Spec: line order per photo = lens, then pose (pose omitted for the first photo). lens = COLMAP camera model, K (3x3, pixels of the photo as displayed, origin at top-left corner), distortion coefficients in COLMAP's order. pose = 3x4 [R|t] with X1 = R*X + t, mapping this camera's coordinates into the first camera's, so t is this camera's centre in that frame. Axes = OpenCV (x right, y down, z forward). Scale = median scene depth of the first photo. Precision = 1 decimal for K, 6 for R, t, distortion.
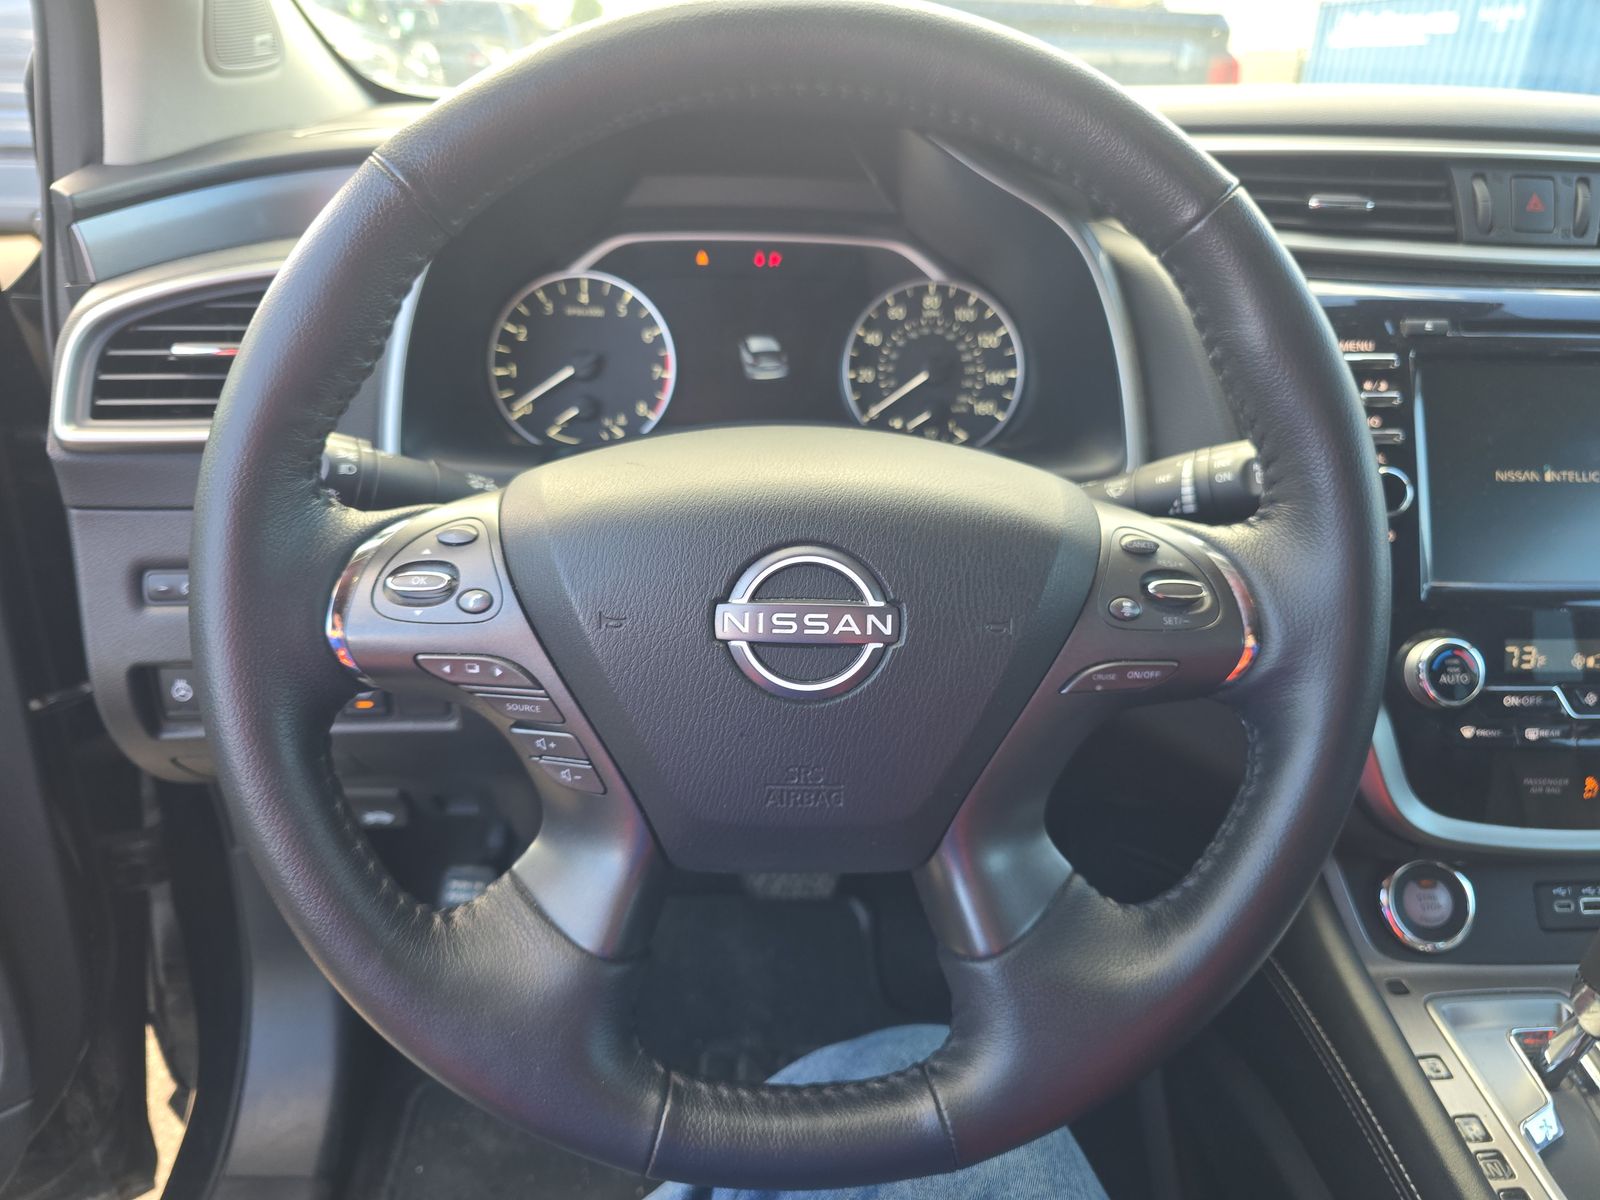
lens RADIAL K [[1116.5, 0, 800.0], [0, 1116.5, 600.0], [0, 0, 1]] dist [0.047096, -0.053917]
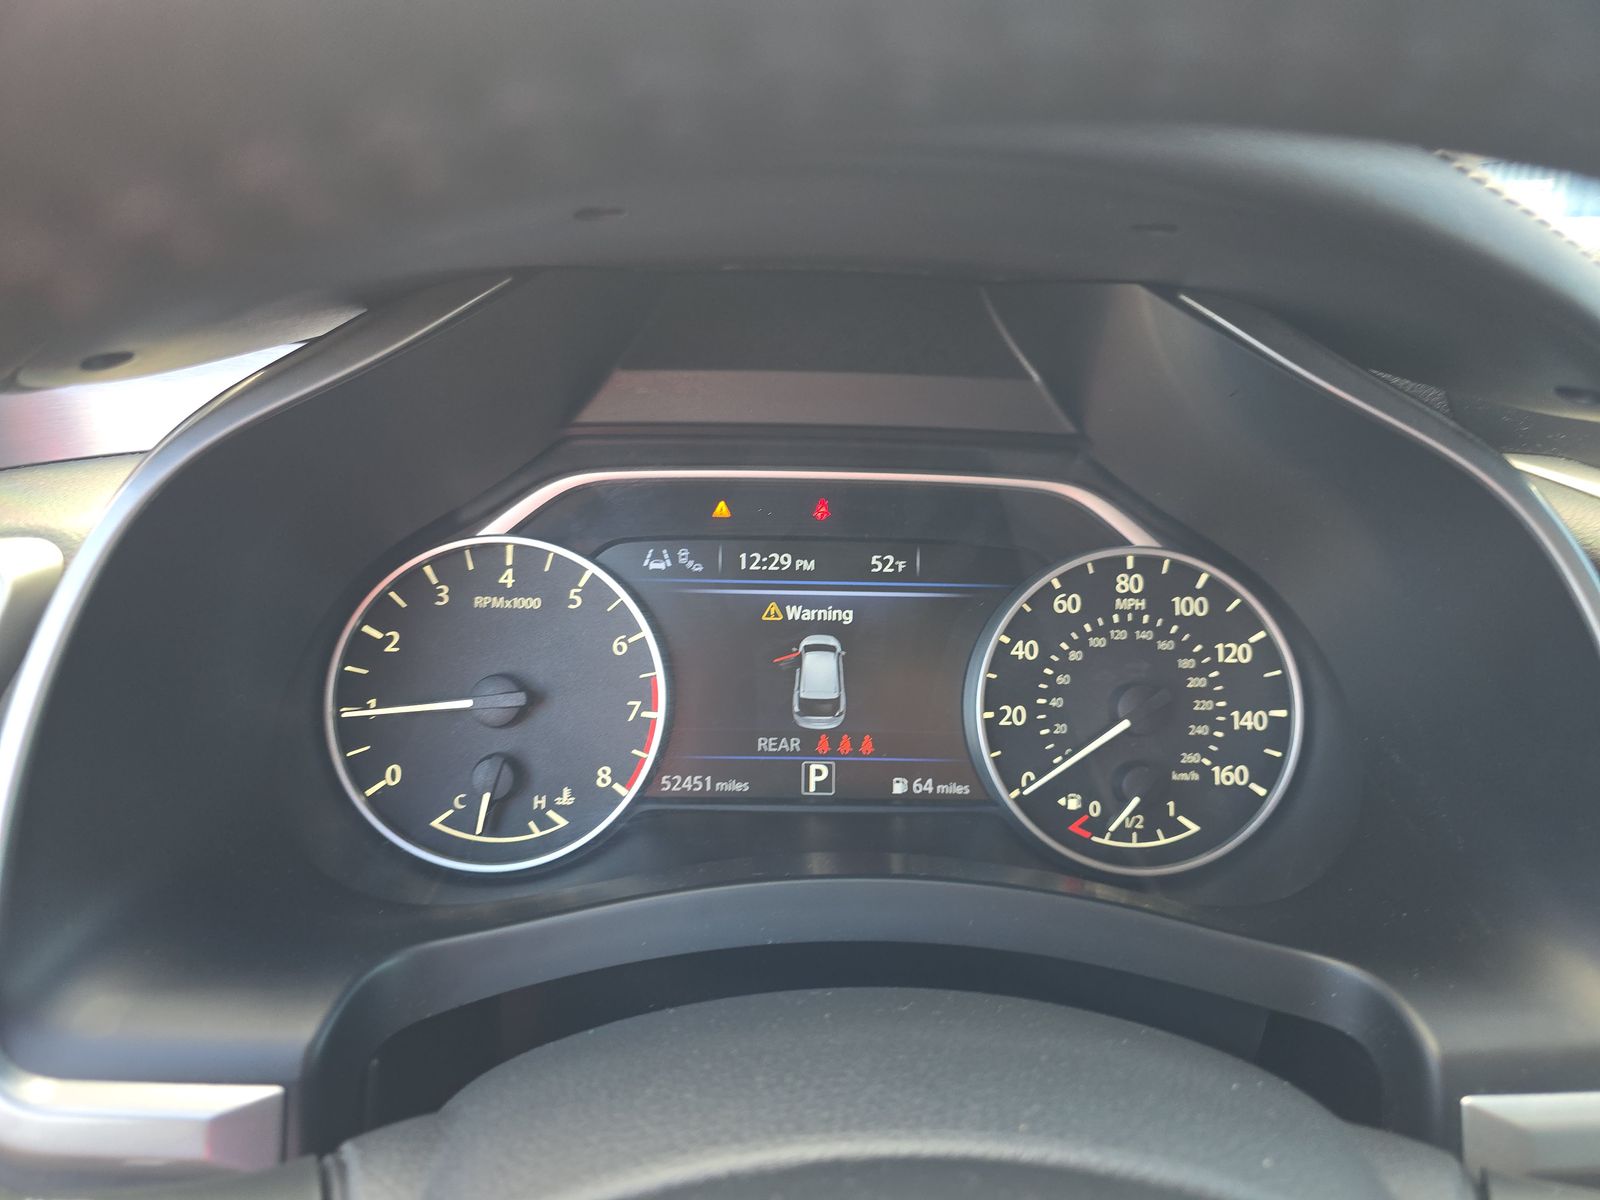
lens RADIAL K [[1116.5, 0, 800.0], [0, 1116.5, 600.0], [0, 0, 1]] dist [0.047096, -0.053917]
pose [[0.999525, 0.006891, -0.030030, -0.037077], [-0.010805, 0.991165, -0.132190, -0.229327], [0.028854, 0.132452, 0.990769, 0.558615]]
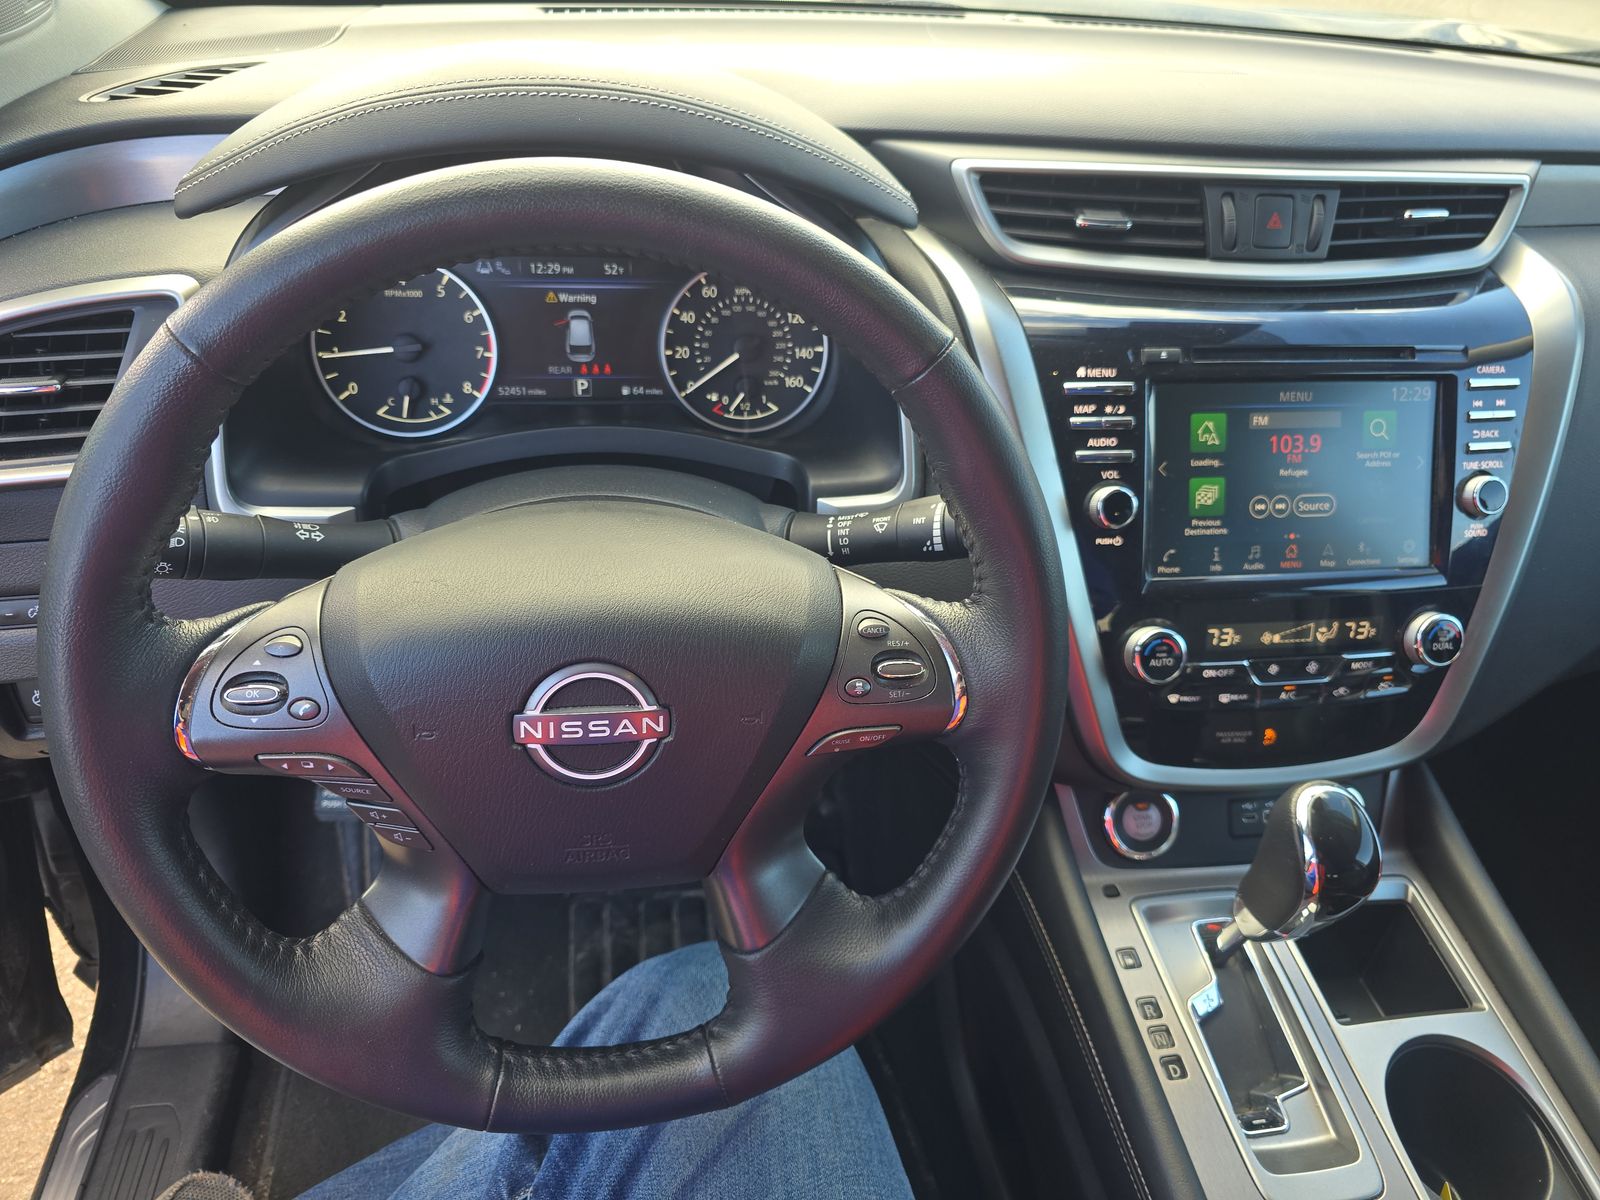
lens RADIAL K [[1116.5, 0, 800.0], [0, 1116.5, 600.0], [0, 0, 1]] dist [0.047096, -0.053917]
pose [[0.994819, -0.026254, 0.098215, 0.074668], [0.005930, 0.979421, 0.201741, -0.230887], [-0.101490, -0.200113, 0.974502, -0.115368]]
